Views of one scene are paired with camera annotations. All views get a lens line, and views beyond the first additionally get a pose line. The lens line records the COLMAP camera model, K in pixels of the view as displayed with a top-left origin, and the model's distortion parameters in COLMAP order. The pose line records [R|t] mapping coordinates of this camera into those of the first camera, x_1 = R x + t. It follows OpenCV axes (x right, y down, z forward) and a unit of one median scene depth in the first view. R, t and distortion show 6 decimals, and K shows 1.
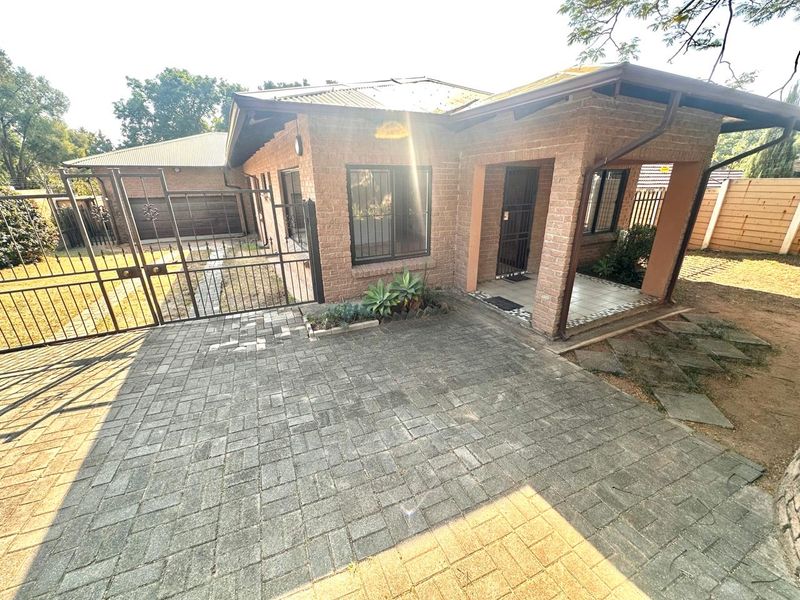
lens RADIAL K [[319.6, 0, 398.6], [0, 319.6, 298.7], [0, 0, 1]] dist [-0.003595, 0.000095]
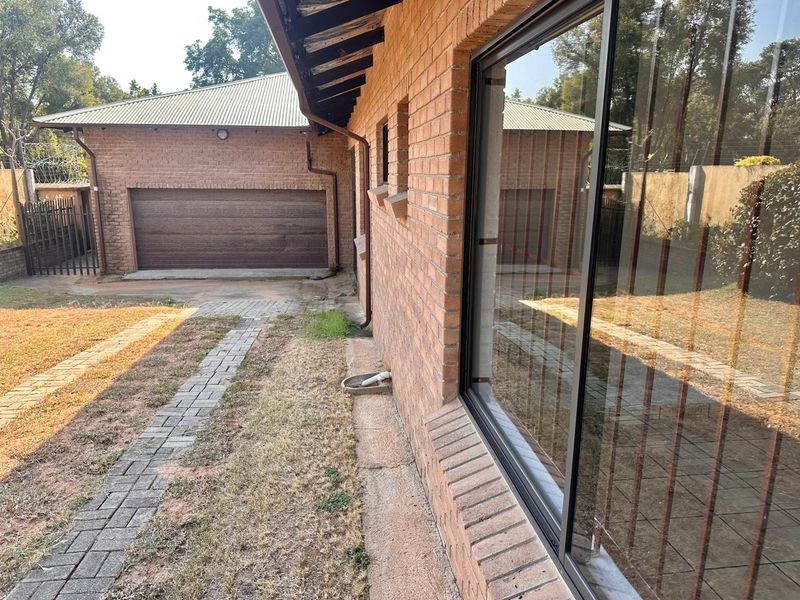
lens RADIAL K [[562.9, 0, 400.8], [0, 562.9, 302.1], [0, 0, 1]] dist [0.045537, -0.062306]
pose [[0.937896, 0.093763, -0.334006, -0.434376], [-0.135975, 0.985102, -0.105281, -0.338844], [0.319159, 0.144159, 0.936673, 1.073233]]
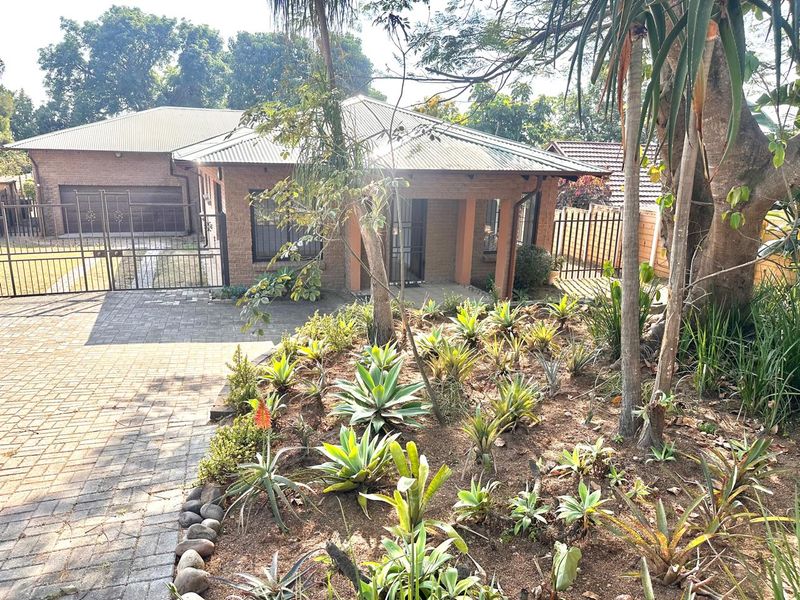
lens RADIAL K [[562.9, 0, 400.8], [0, 562.9, 302.1], [0, 0, 1]] dist [0.045537, -0.062306]
pose [[0.993758, 0.064940, -0.090712, 0.756105], [-0.073777, 0.992474, -0.097731, 0.270893], [0.083683, 0.103813, 0.991070, -1.373331]]
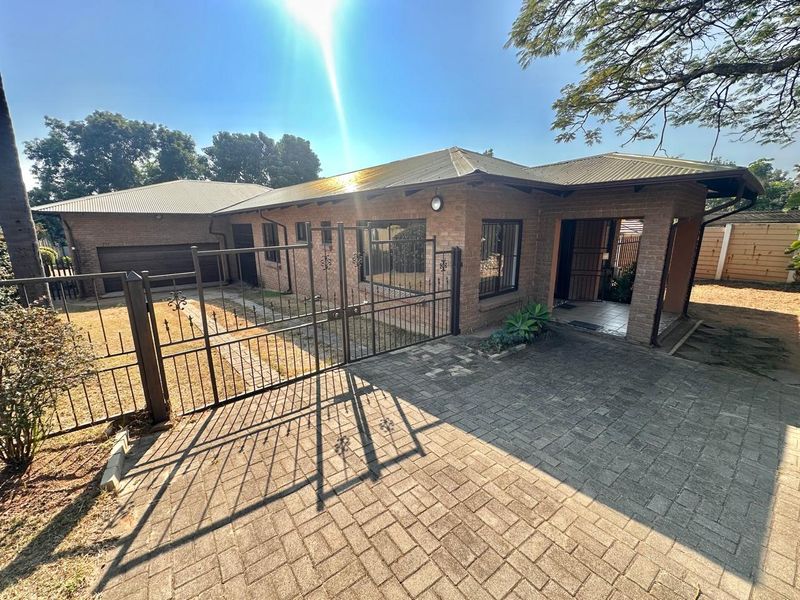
lens RADIAL K [[319.6, 0, 398.6], [0, 319.6, 298.7], [0, 0, 1]] dist [-0.003595, 0.000095]
pose [[0.975626, -0.047048, 0.214335, -0.741190], [0.074854, 0.989515, -0.123518, 0.012556], [-0.206277, 0.136552, 0.968919, -0.084235]]
